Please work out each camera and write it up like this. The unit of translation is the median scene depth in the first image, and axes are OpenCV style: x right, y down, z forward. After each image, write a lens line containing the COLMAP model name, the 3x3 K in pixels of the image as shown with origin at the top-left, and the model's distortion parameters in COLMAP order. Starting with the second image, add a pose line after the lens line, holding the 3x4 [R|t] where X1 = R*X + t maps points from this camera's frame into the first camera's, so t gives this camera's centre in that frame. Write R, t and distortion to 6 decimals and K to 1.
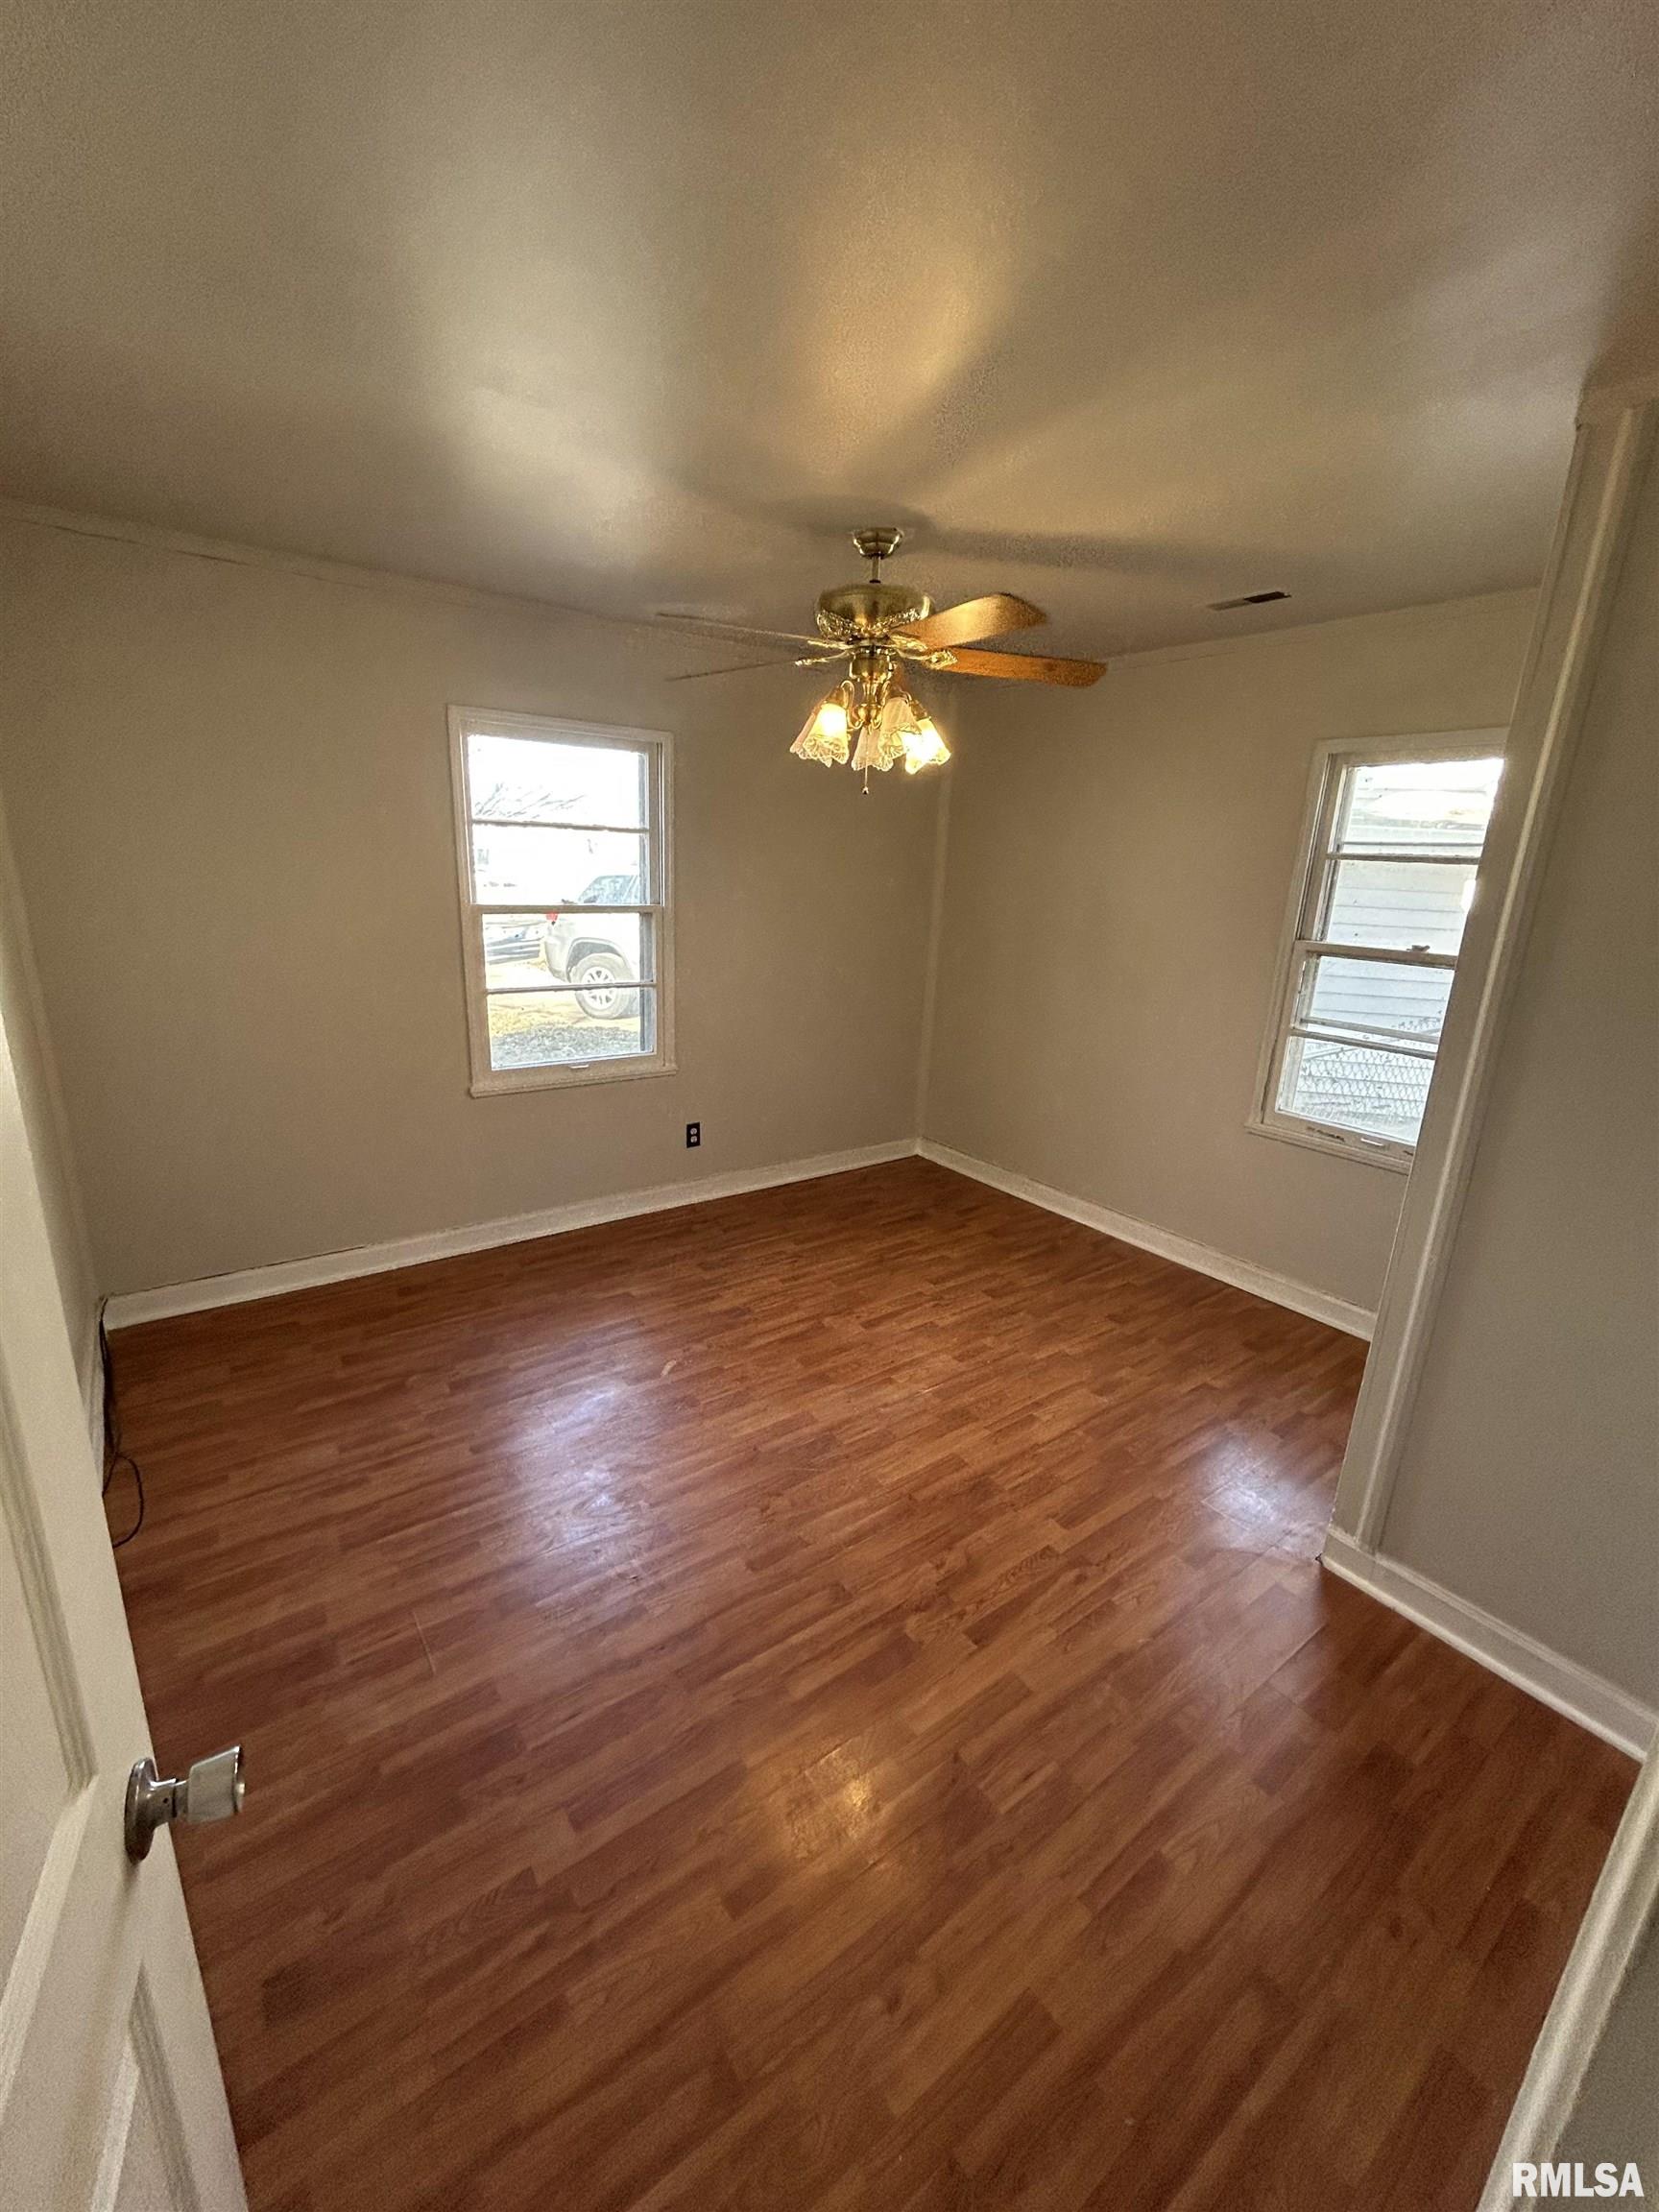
lens RADIAL K [[899.9, 0, 821.4], [0, 899.9, 1106.0], [0, 0, 1]] dist [-0.024623, -0.000239]
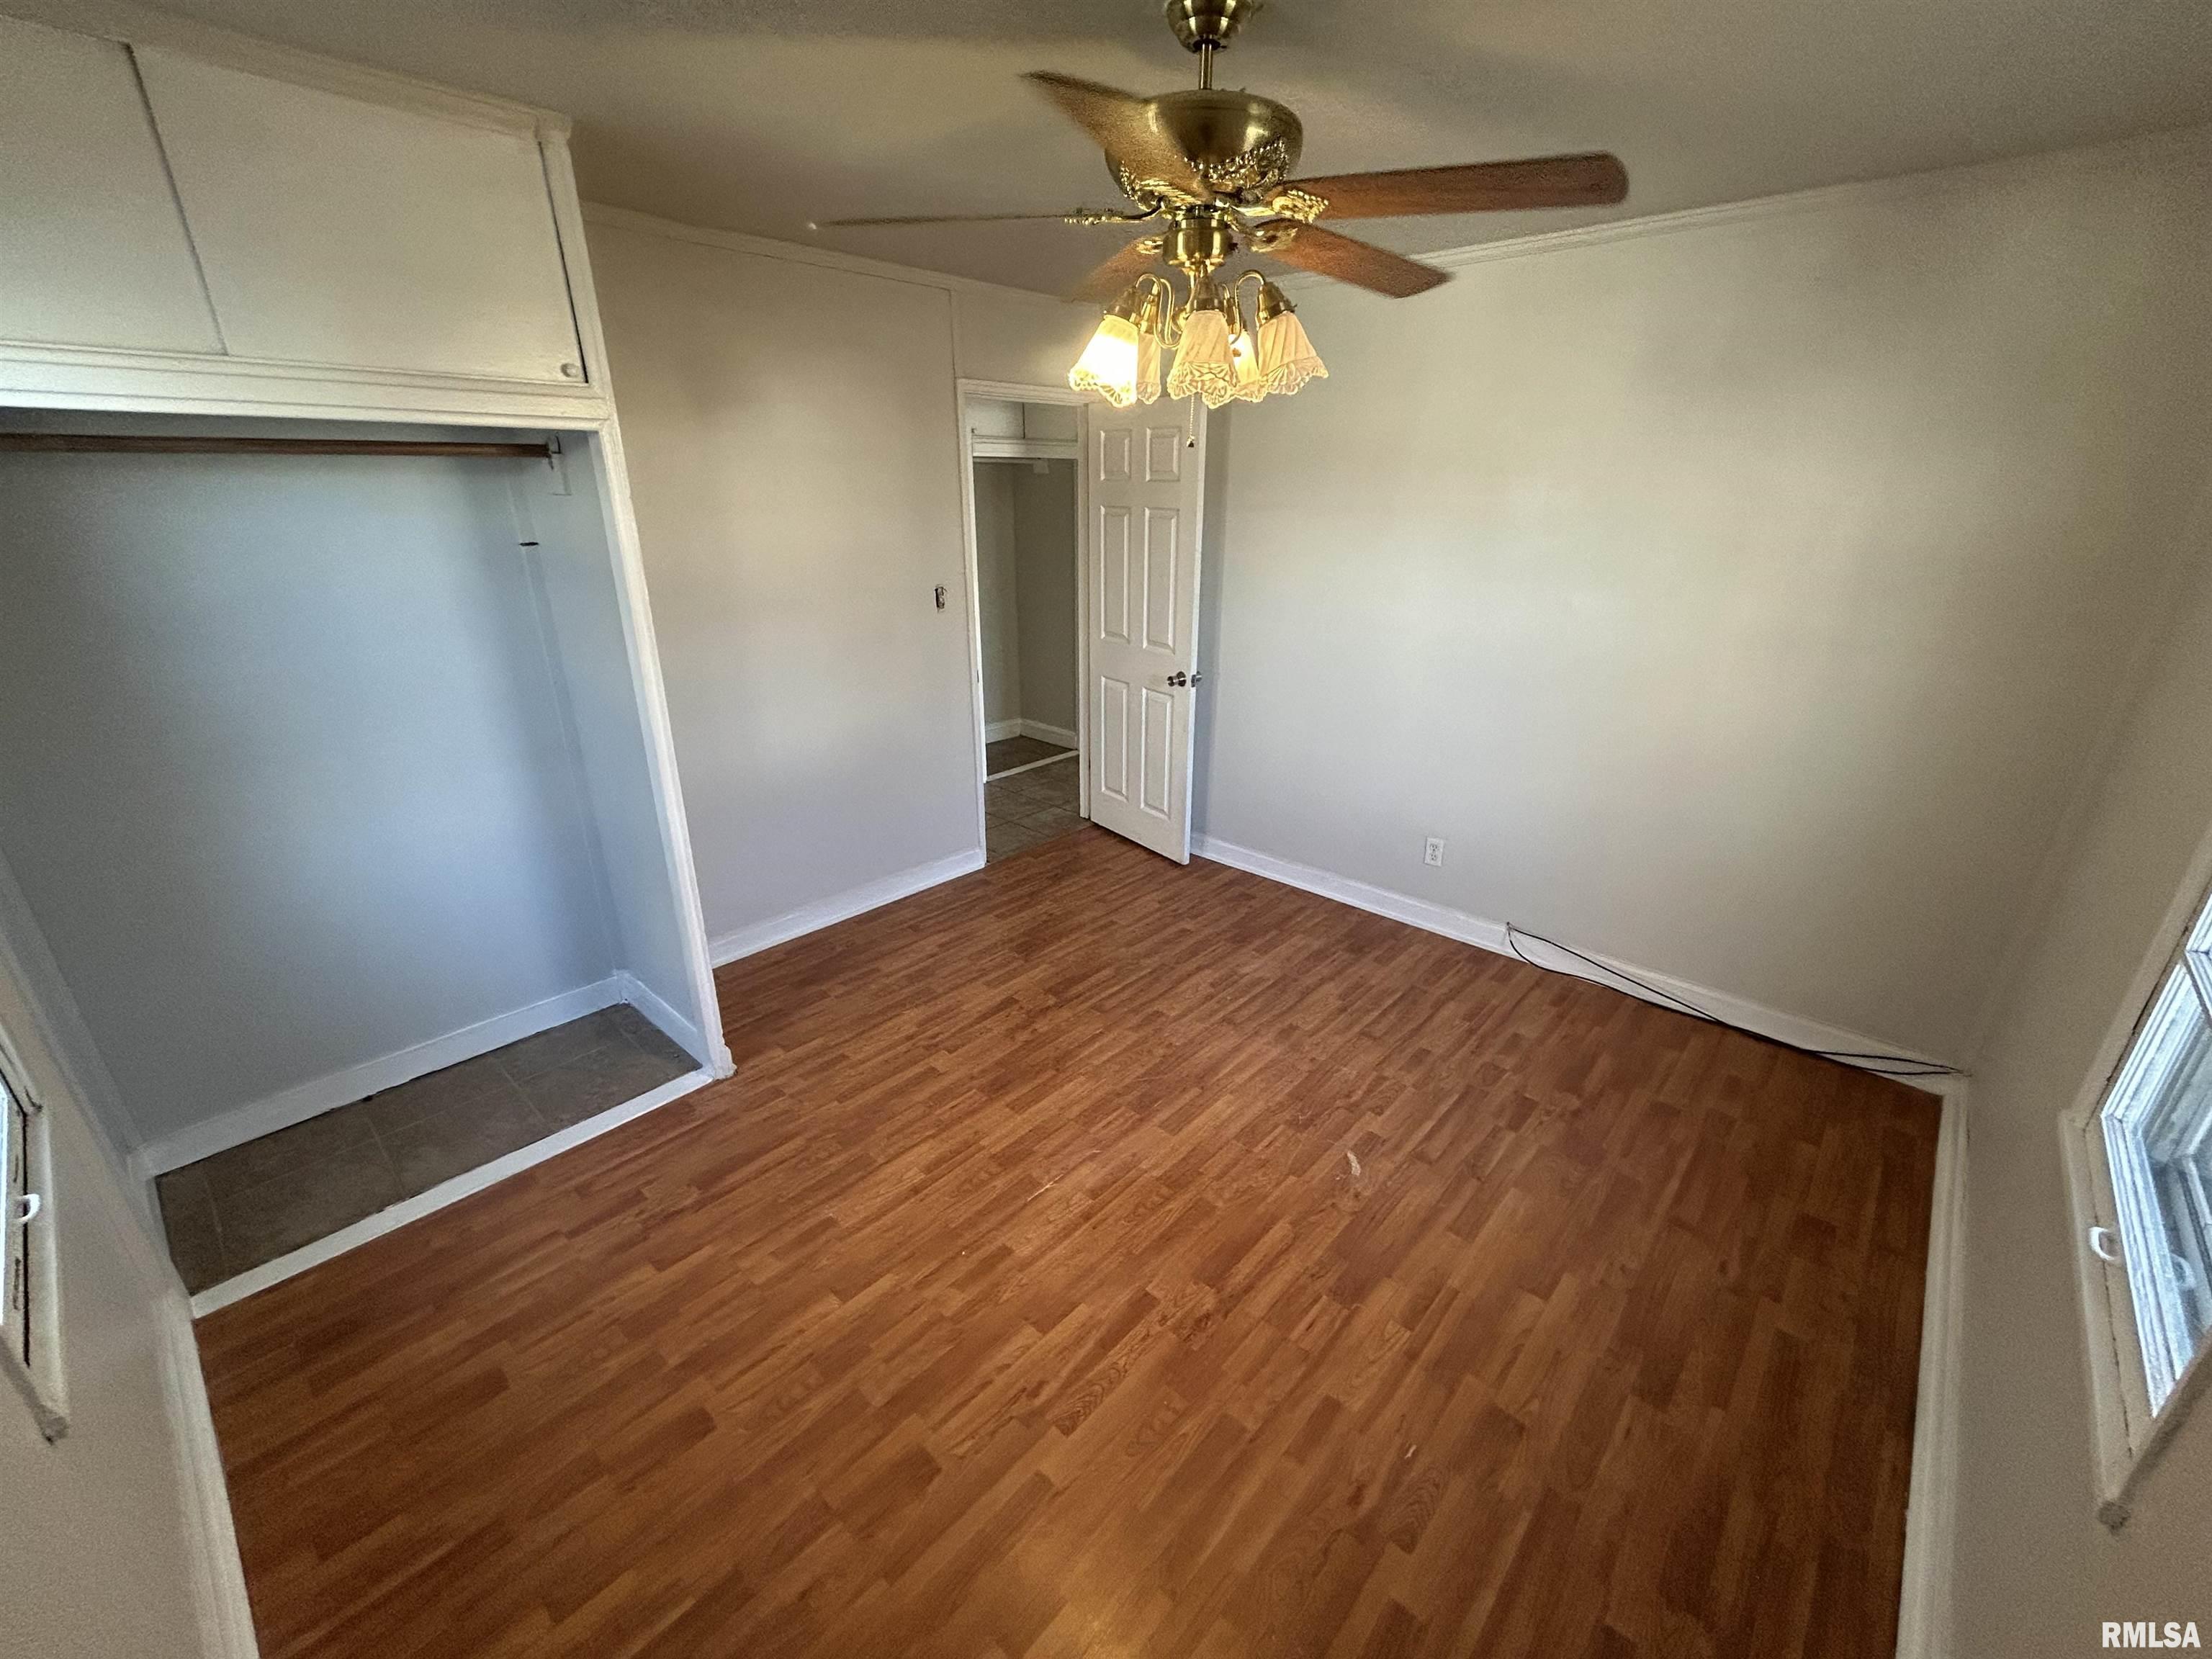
lens RADIAL K [[899.9, 0, 1107.4], [0, 899.9, 837.7], [0, 0, 1]] dist [-0.024623, -0.000239]
pose [[-0.980228, 0.029801, -0.195615, 0.230509], [-0.093946, 0.799972, 0.592638, -0.467978], [0.174148, 0.599297, -0.781355, 1.562396]]
